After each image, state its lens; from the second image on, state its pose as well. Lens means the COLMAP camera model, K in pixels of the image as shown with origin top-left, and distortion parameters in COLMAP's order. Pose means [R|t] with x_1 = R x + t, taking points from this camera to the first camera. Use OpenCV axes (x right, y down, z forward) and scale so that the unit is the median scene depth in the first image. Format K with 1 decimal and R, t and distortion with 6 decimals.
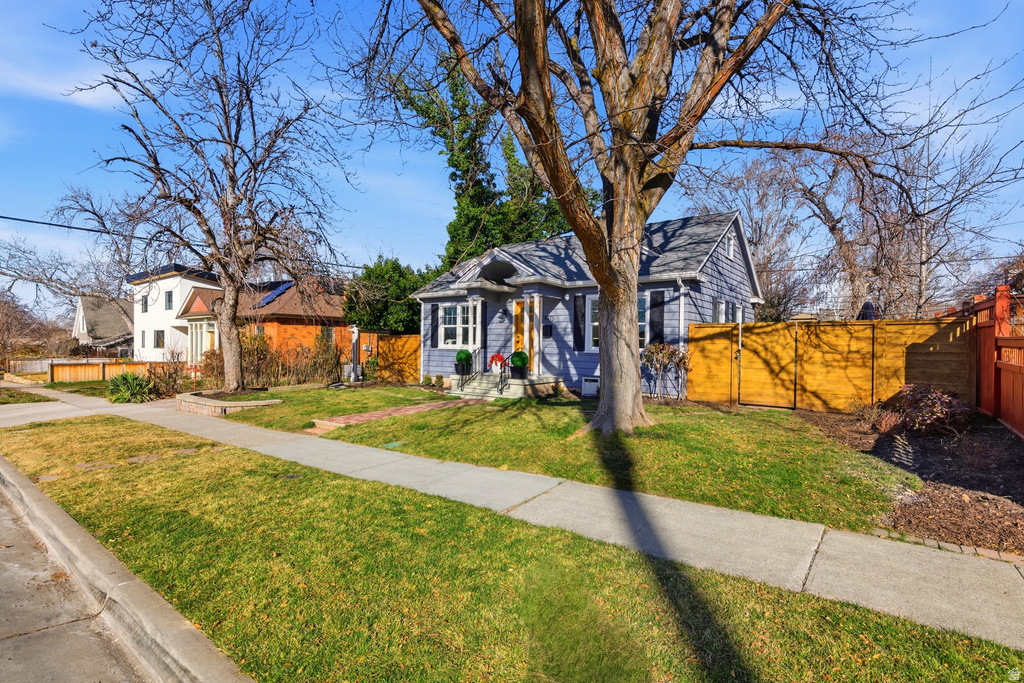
lens RADIAL K [[471.2, 0, 511.6], [0, 471.2, 348.5], [0, 0, 1]] dist [-0.001234, 0.000335]
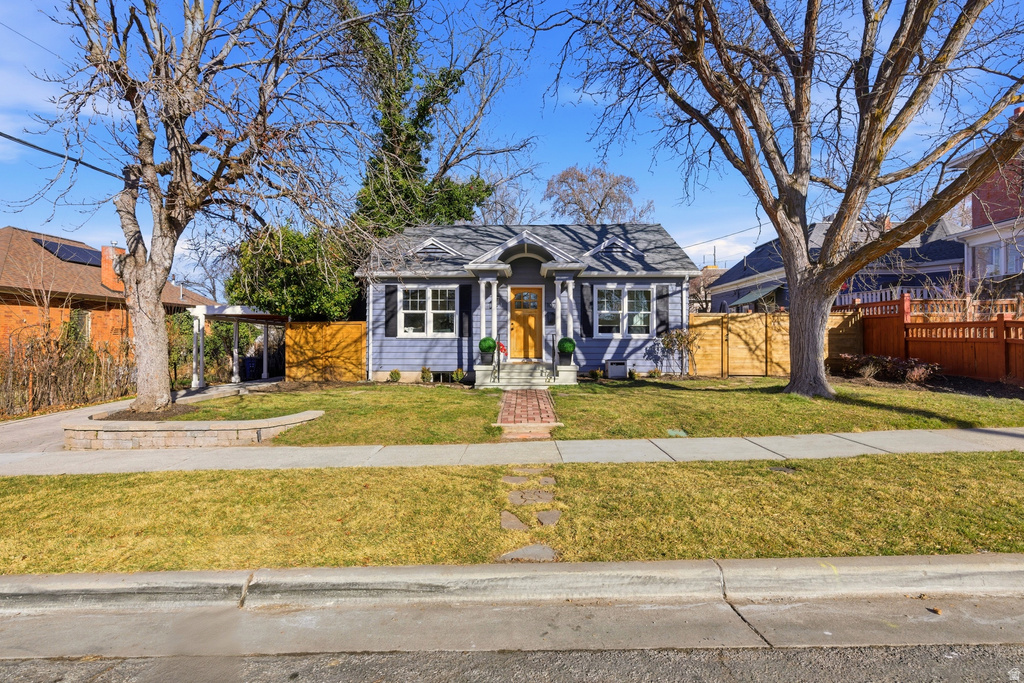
lens RADIAL K [[471.2, 0, 513.4], [0, 471.2, 334.3], [0, 0, 1]] dist [-0.001234, 0.000335]
pose [[0.805320, -0.003281, 0.592831, -0.586084], [0.014193, 0.999805, -0.013747, 0.010413], [-0.592670, 0.019484, 0.805210, 0.233751]]
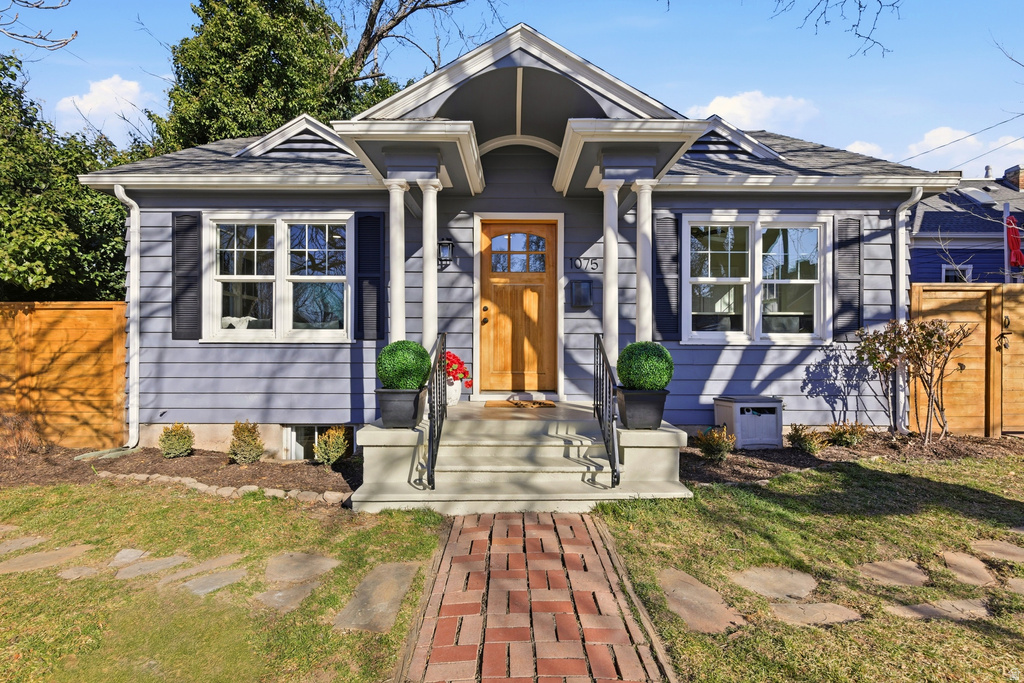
lens RADIAL K [[471.2, 0, 513.7], [0, 471.2, 337.1], [0, 0, 1]] dist [-0.001234, 0.000335]
pose [[0.788992, -0.002989, 0.614396, -0.223807], [0.013129, 0.999842, -0.011995, 0.005176], [-0.614263, 0.017531, 0.788906, 0.705482]]
